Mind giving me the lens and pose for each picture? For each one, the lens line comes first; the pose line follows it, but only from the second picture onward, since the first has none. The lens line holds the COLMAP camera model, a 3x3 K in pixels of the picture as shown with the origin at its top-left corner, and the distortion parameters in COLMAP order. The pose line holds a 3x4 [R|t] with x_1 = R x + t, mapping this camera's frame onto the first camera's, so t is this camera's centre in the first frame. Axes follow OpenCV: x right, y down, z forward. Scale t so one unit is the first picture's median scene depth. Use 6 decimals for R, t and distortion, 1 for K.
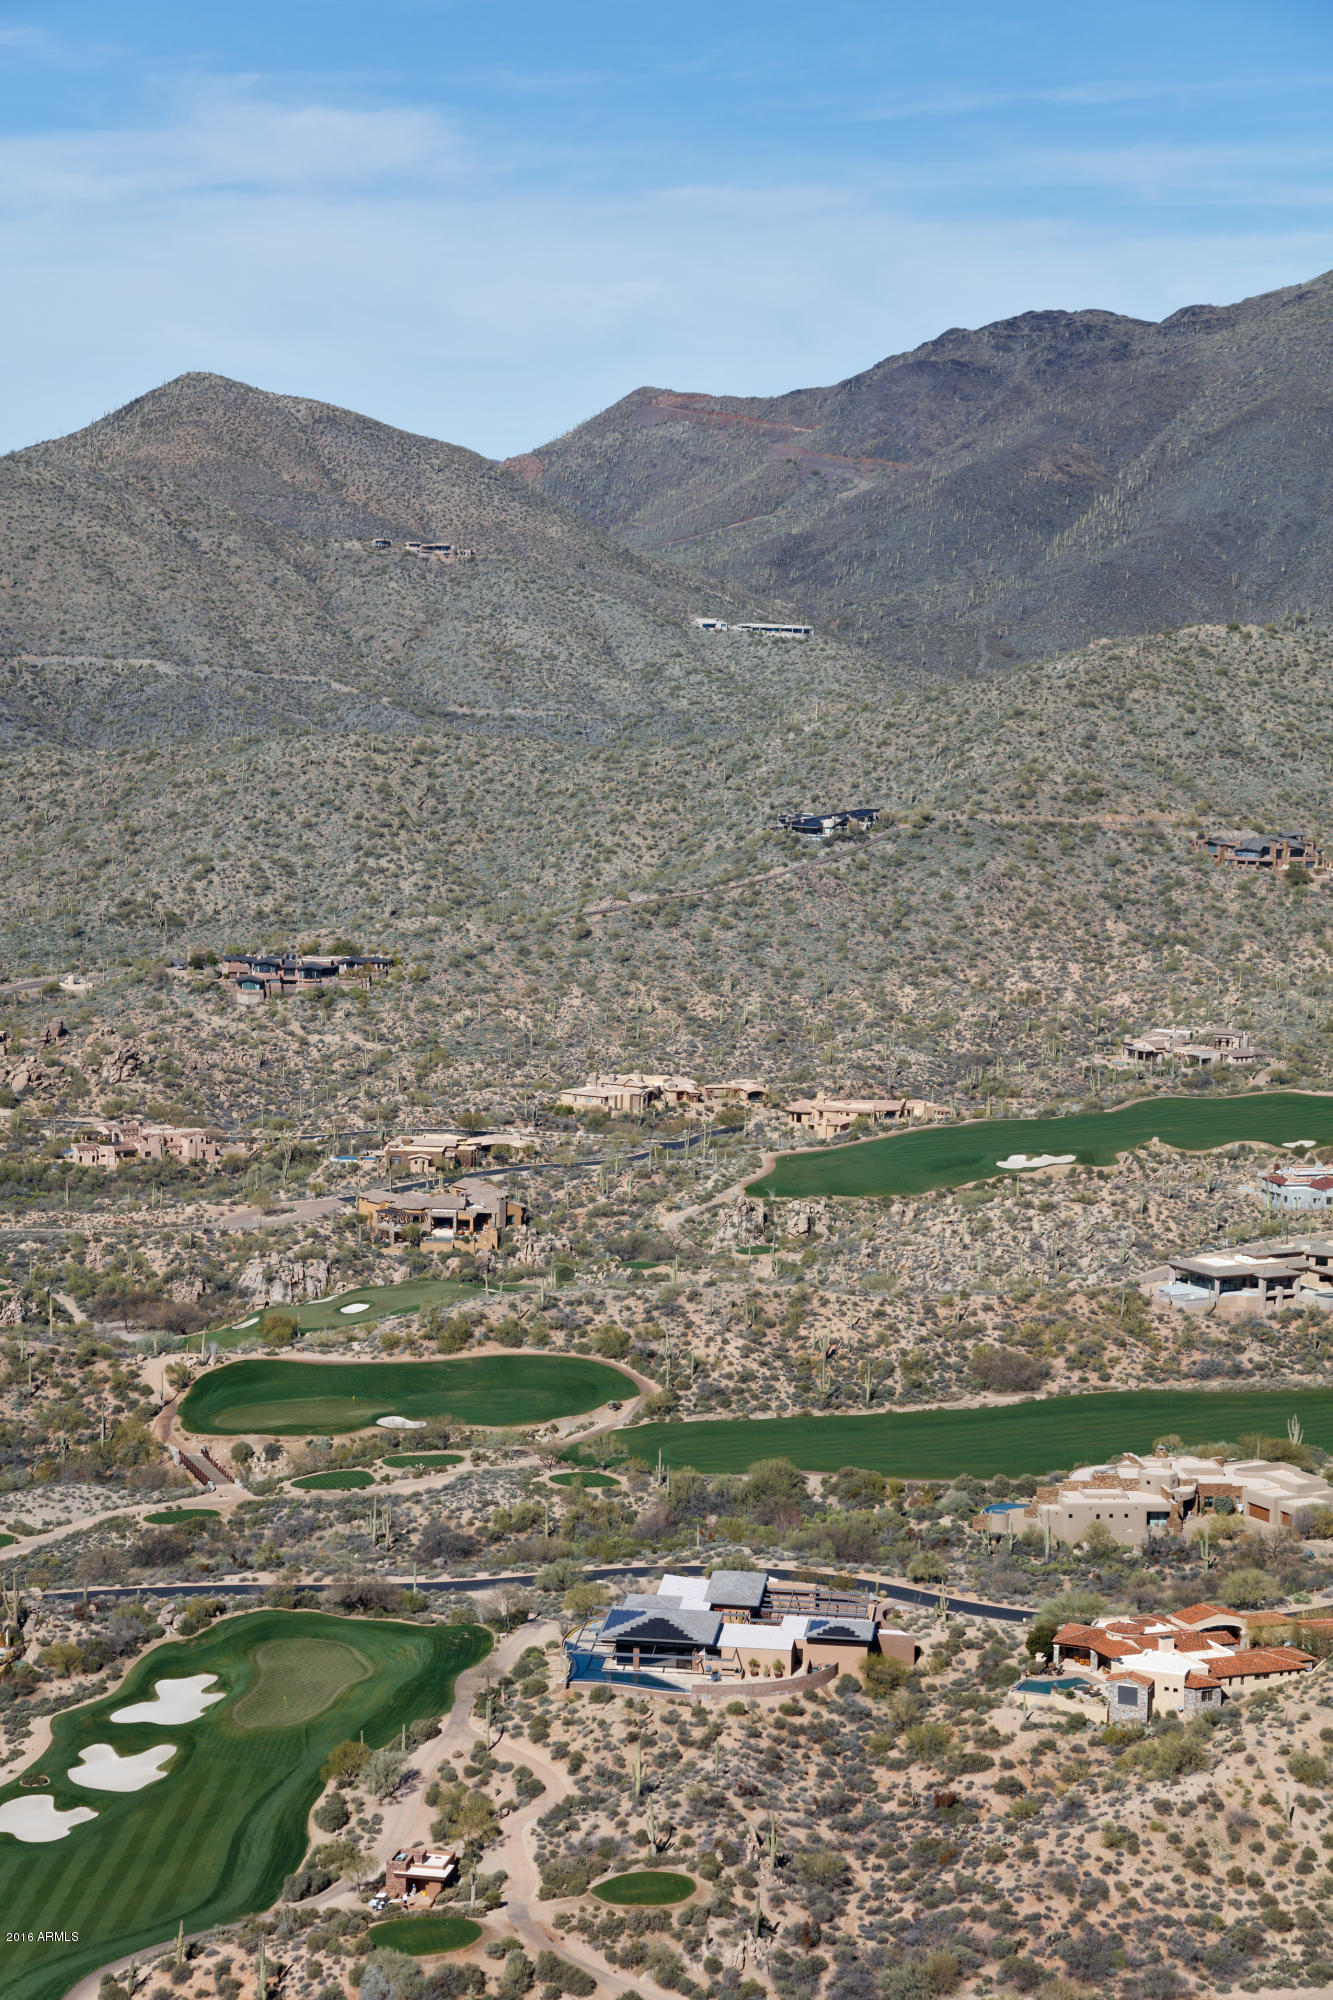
lens RADIAL K [[3785.6, 0, 666.5], [0, 3785.6, 1000.0], [0, 0, 1]] dist [0.395174, -0.181971]
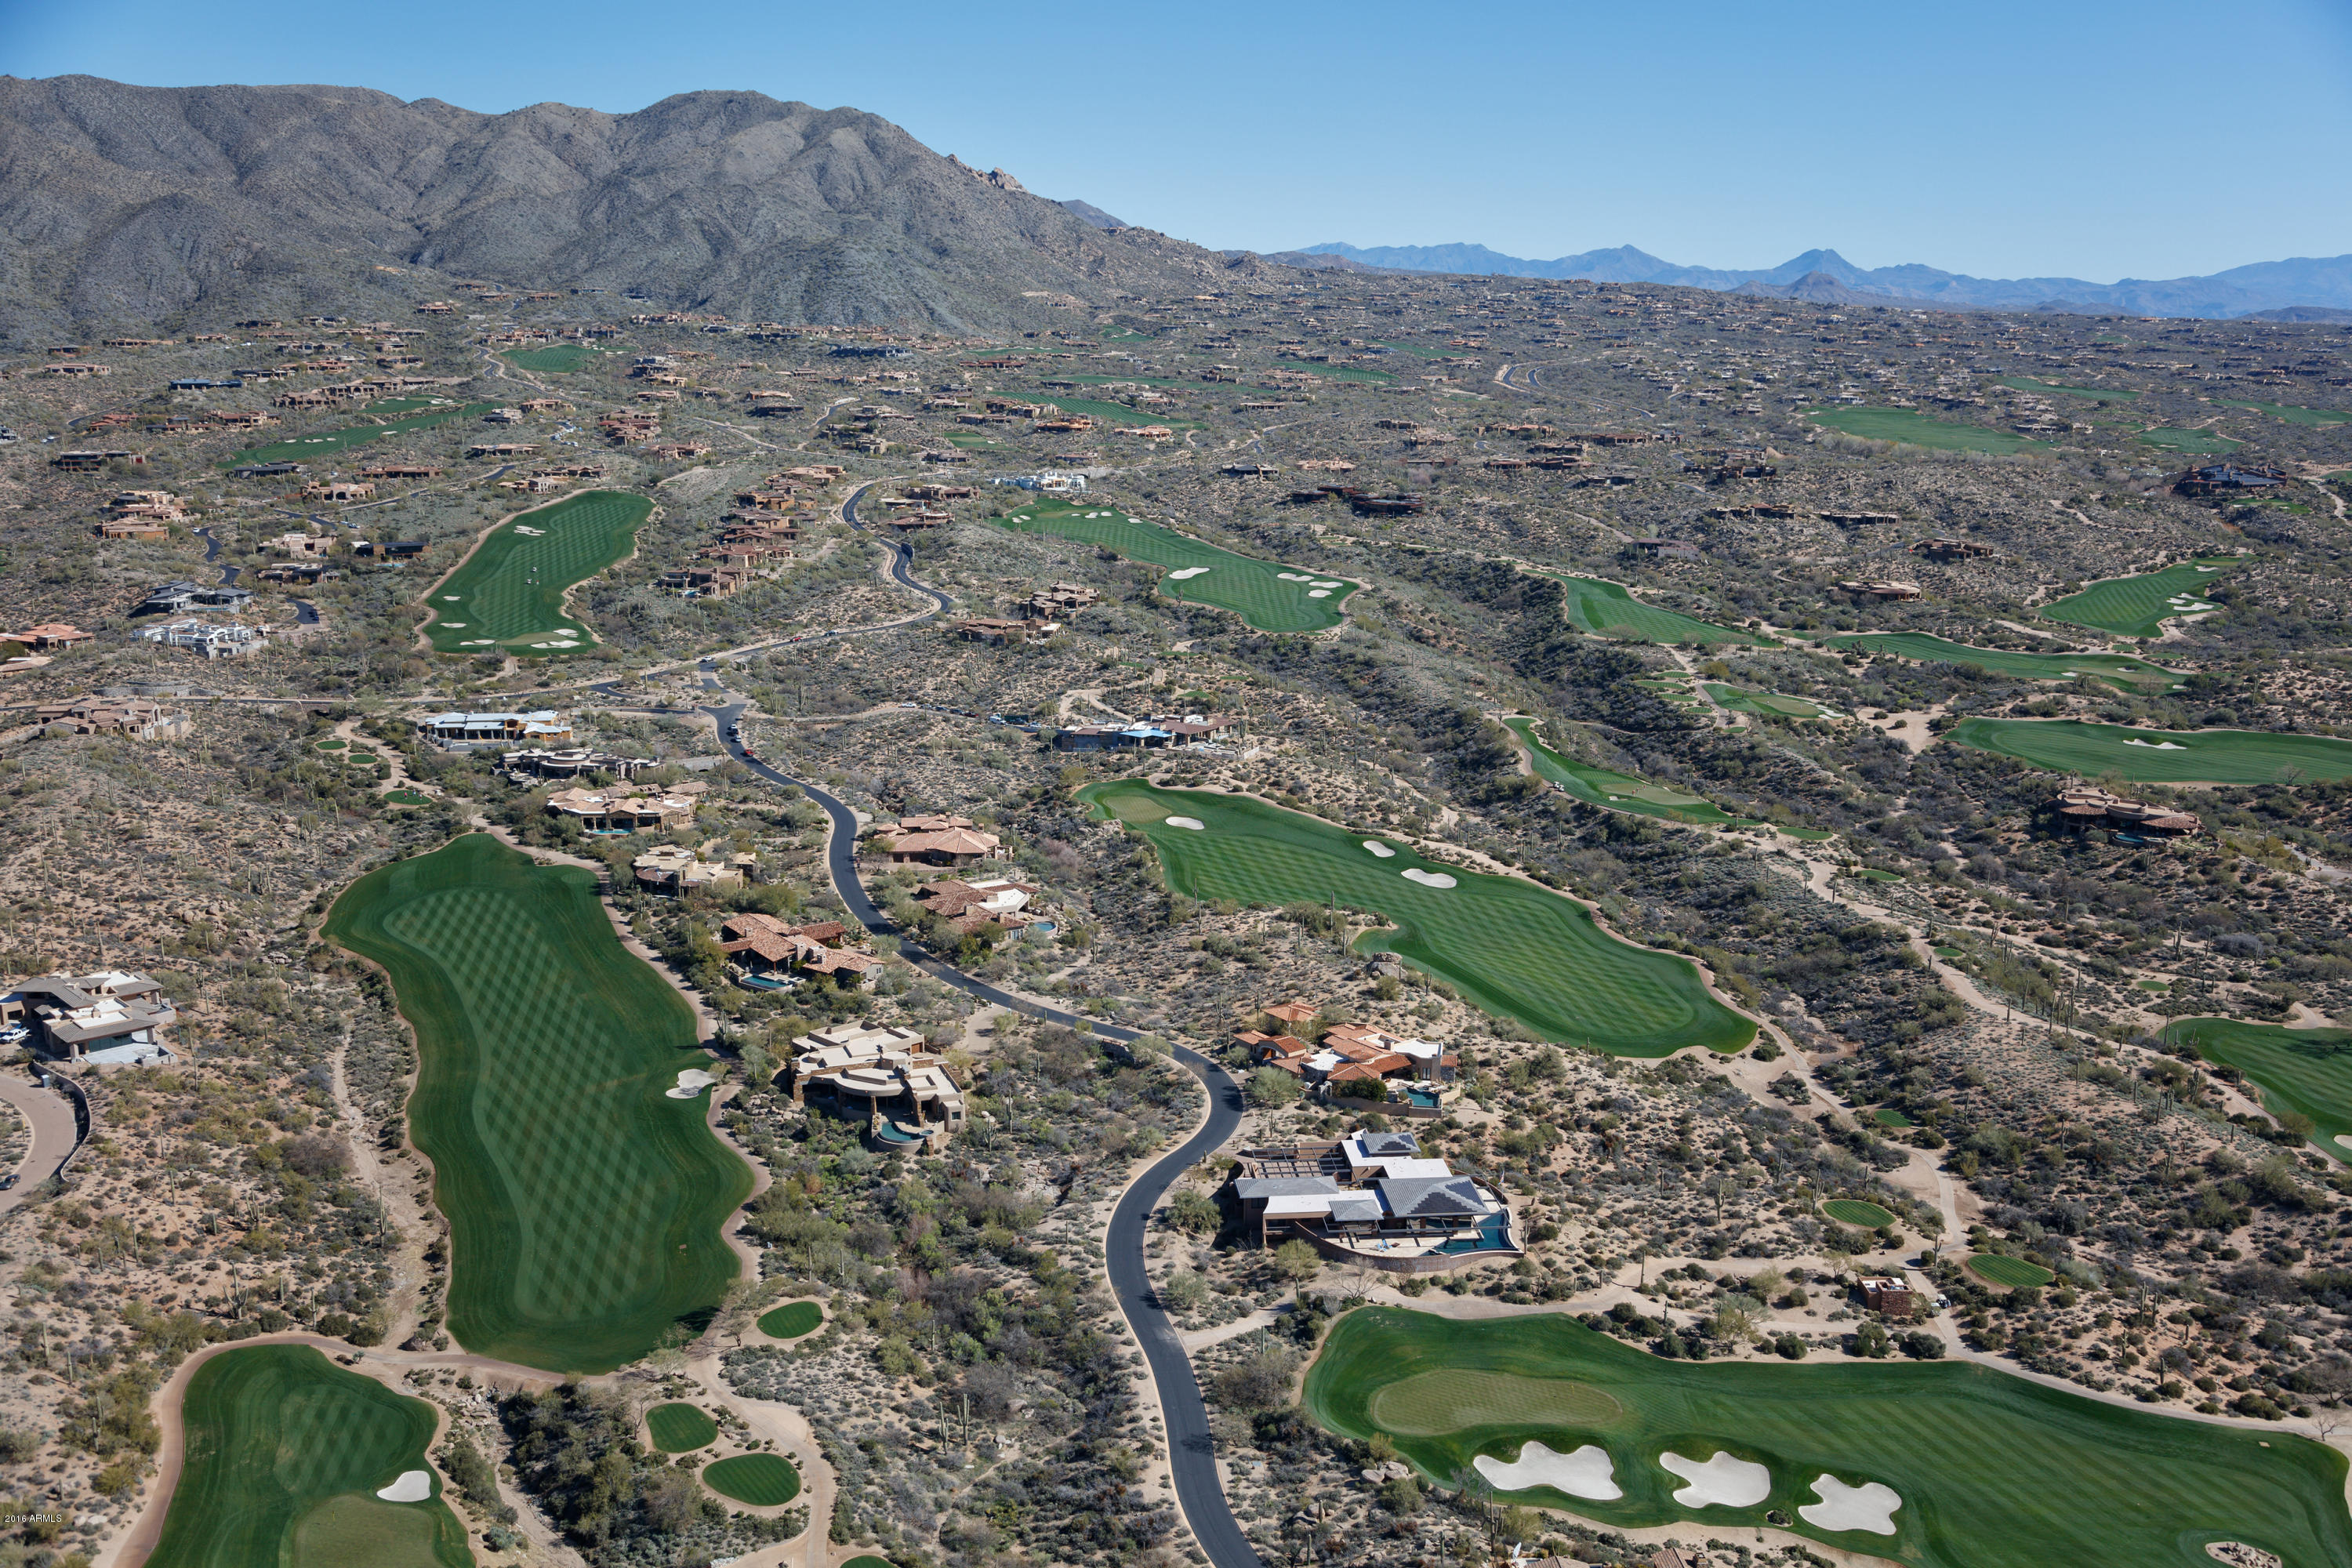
lens RADIAL K [[2198.1, 0, 1209.4], [0, 2198.1, 785.3], [0, 0, 1]] dist [-0.015309, 0.102939]
pose [[-0.205343, -0.234793, 0.950109, -0.585675], [0.101989, 0.960377, 0.259373, -0.142402], [-0.973361, 0.150161, -0.173261, 1.106033]]
